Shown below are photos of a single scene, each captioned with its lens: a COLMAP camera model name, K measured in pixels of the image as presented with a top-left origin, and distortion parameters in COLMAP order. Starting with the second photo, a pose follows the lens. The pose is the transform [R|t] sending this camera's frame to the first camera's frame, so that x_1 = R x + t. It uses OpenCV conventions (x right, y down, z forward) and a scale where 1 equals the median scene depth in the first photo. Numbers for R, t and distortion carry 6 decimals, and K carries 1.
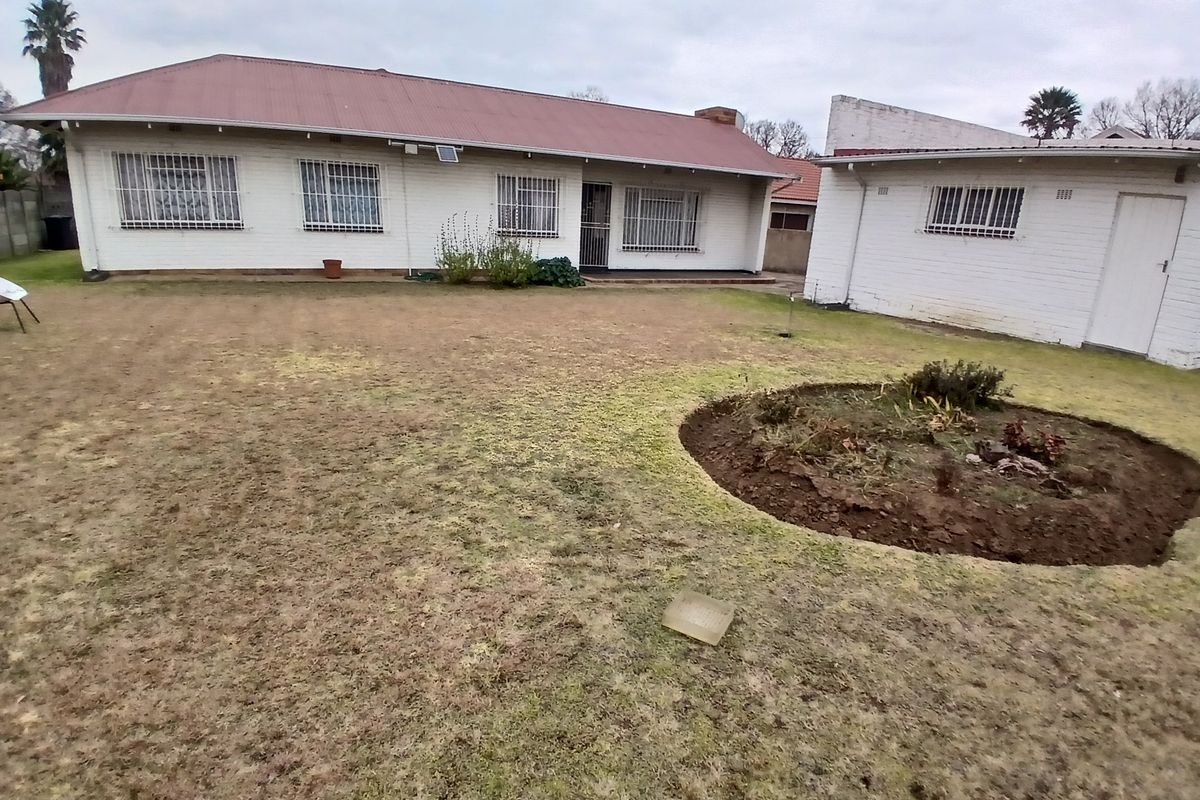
lens RADIAL K [[583.1, 0, 600.0], [0, 583.1, 400.0], [0, 0, 1]] dist [-0.000149, -0.050709]
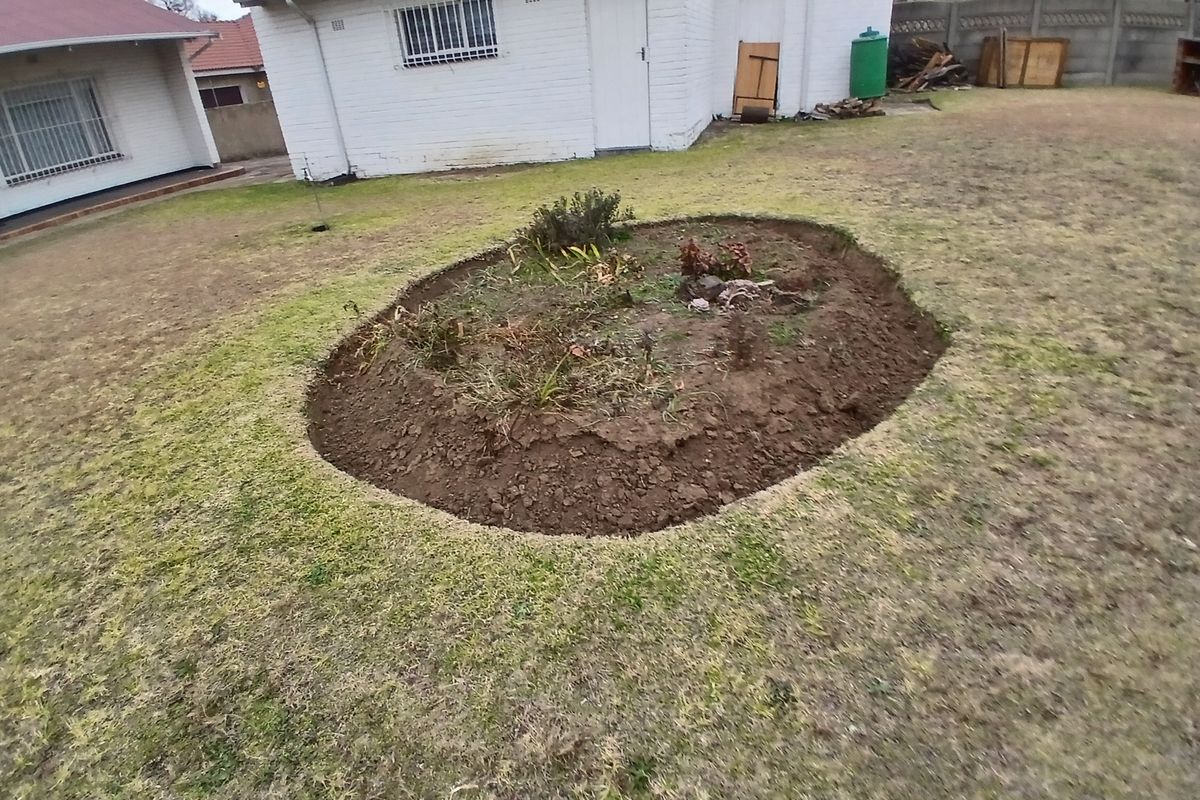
lens RADIAL K [[610.7, 0, 600.0], [0, 610.7, 400.0], [0, 0, 1]] dist [-0.005877, -0.038709]
pose [[0.673390, -0.449445, 0.586979, 0.000043], [0.333324, 0.893277, 0.301581, -0.053358], [-0.659879, -0.007427, 0.751335, 0.304617]]
